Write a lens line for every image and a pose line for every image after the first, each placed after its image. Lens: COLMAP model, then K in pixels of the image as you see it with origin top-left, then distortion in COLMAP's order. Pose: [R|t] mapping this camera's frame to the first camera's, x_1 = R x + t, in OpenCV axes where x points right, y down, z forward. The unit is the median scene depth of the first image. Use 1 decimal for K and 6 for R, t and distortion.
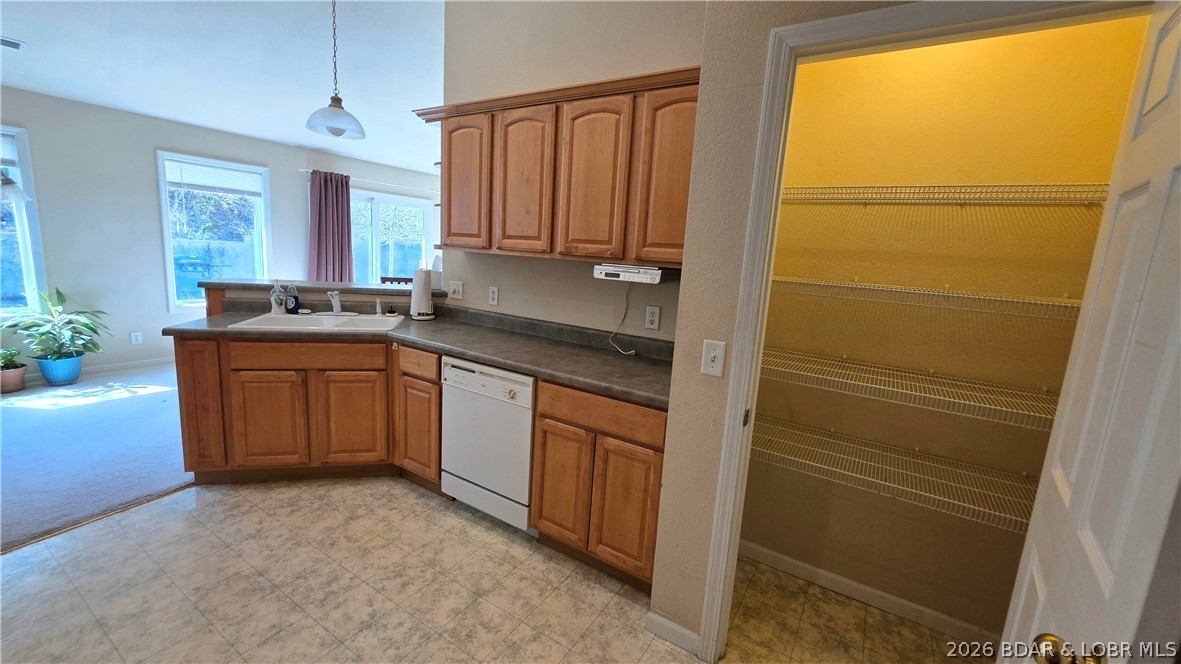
lens RADIAL K [[472.5, 0, 586.1], [0, 472.5, 328.6], [0, 0, 1]] dist [0.000458, -0.000202]
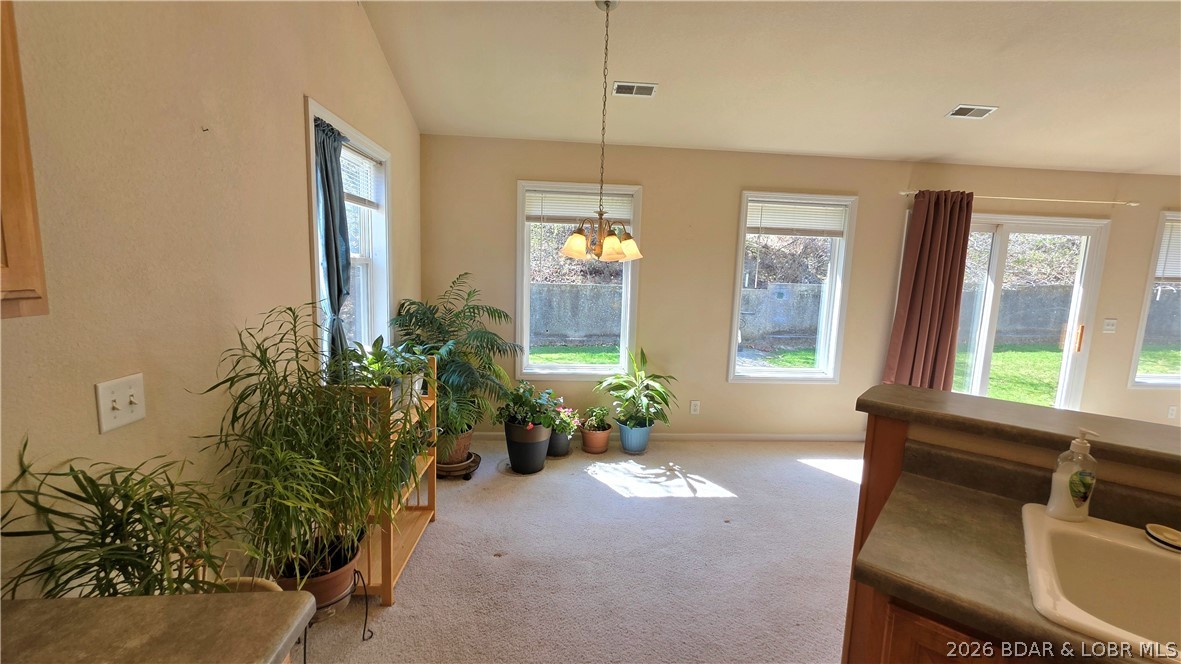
lens RADIAL K [[472.5, 0, 586.1], [0, 472.5, 328.6], [0, 0, 1]] dist [0.000458, -0.000202]
pose [[0.598635, 0.060976, -0.798698, -0.704563], [-0.130172, 0.991250, -0.021890, -0.145873], [0.790374, 0.117073, 0.601334, 0.548151]]
